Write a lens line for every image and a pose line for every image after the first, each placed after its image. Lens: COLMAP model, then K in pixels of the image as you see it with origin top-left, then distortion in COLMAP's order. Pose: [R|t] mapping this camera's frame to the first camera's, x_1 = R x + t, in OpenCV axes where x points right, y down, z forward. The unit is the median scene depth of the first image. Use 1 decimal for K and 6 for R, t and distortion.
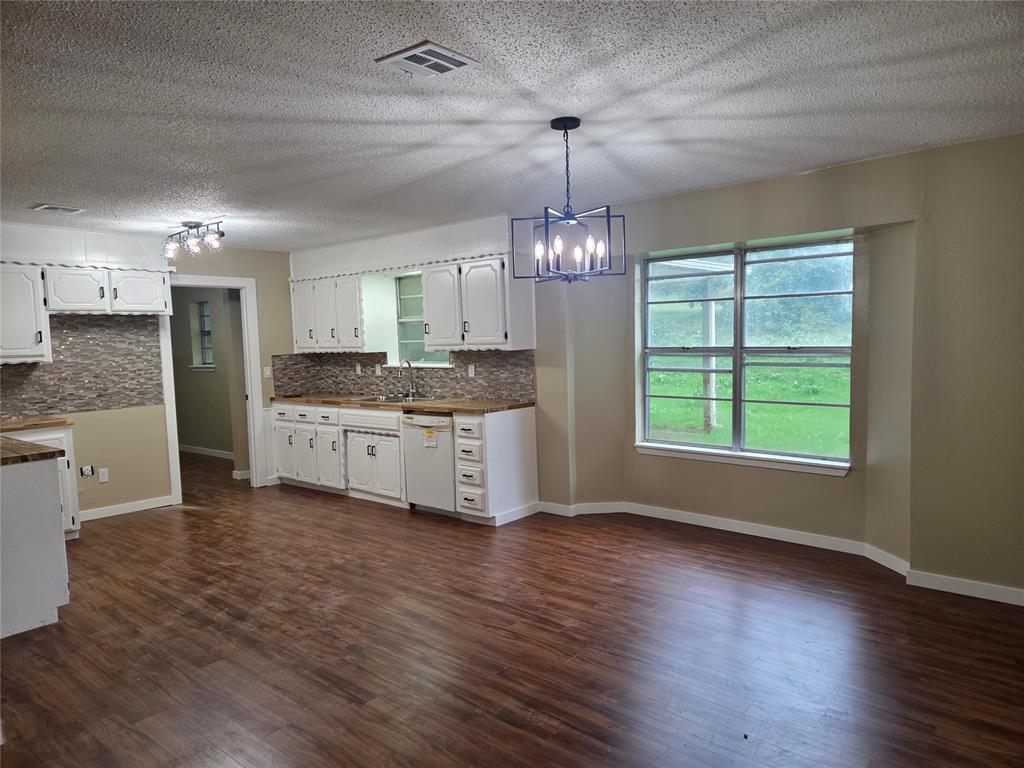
lens RADIAL K [[679.0, 0, 518.5], [0, 679.0, 385.9], [0, 0, 1]] dist [0.072766, -0.051641]
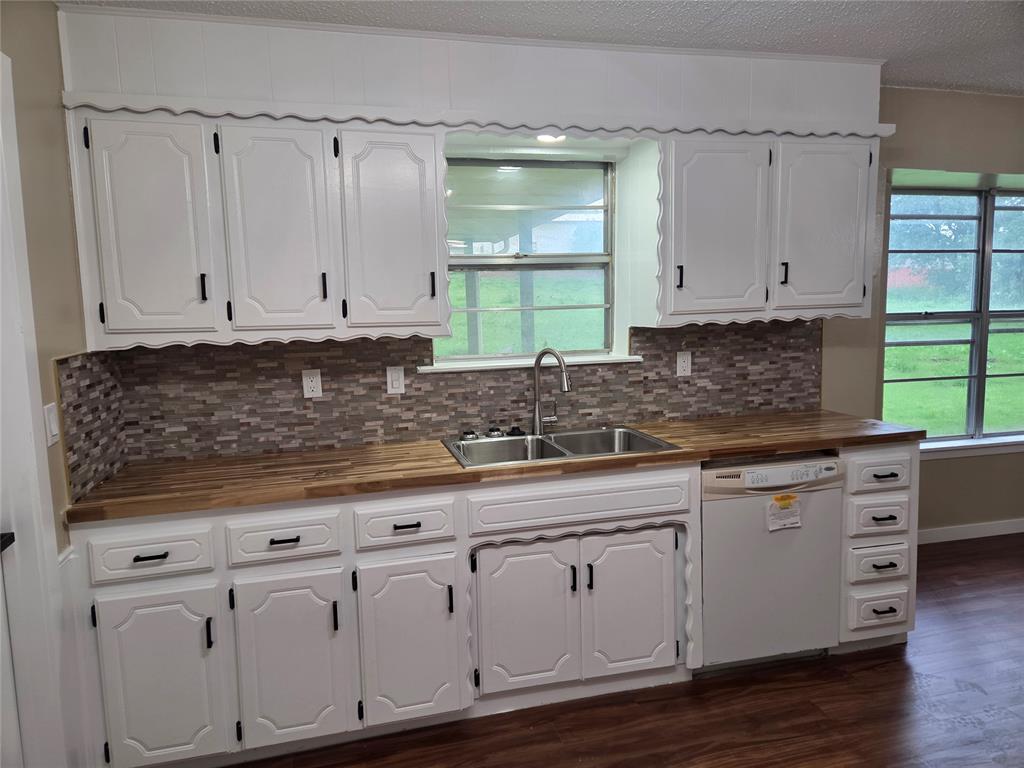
lens RADIAL K [[679.0, 0, 510.2], [0, 679.0, 381.8], [0, 0, 1]] dist [0.072766, -0.051641]
pose [[0.579502, -0.078950, 0.811138, -0.573025], [0.071038, 0.996402, 0.046230, -0.042880], [-0.811869, 0.030831, 0.583025, 0.819924]]
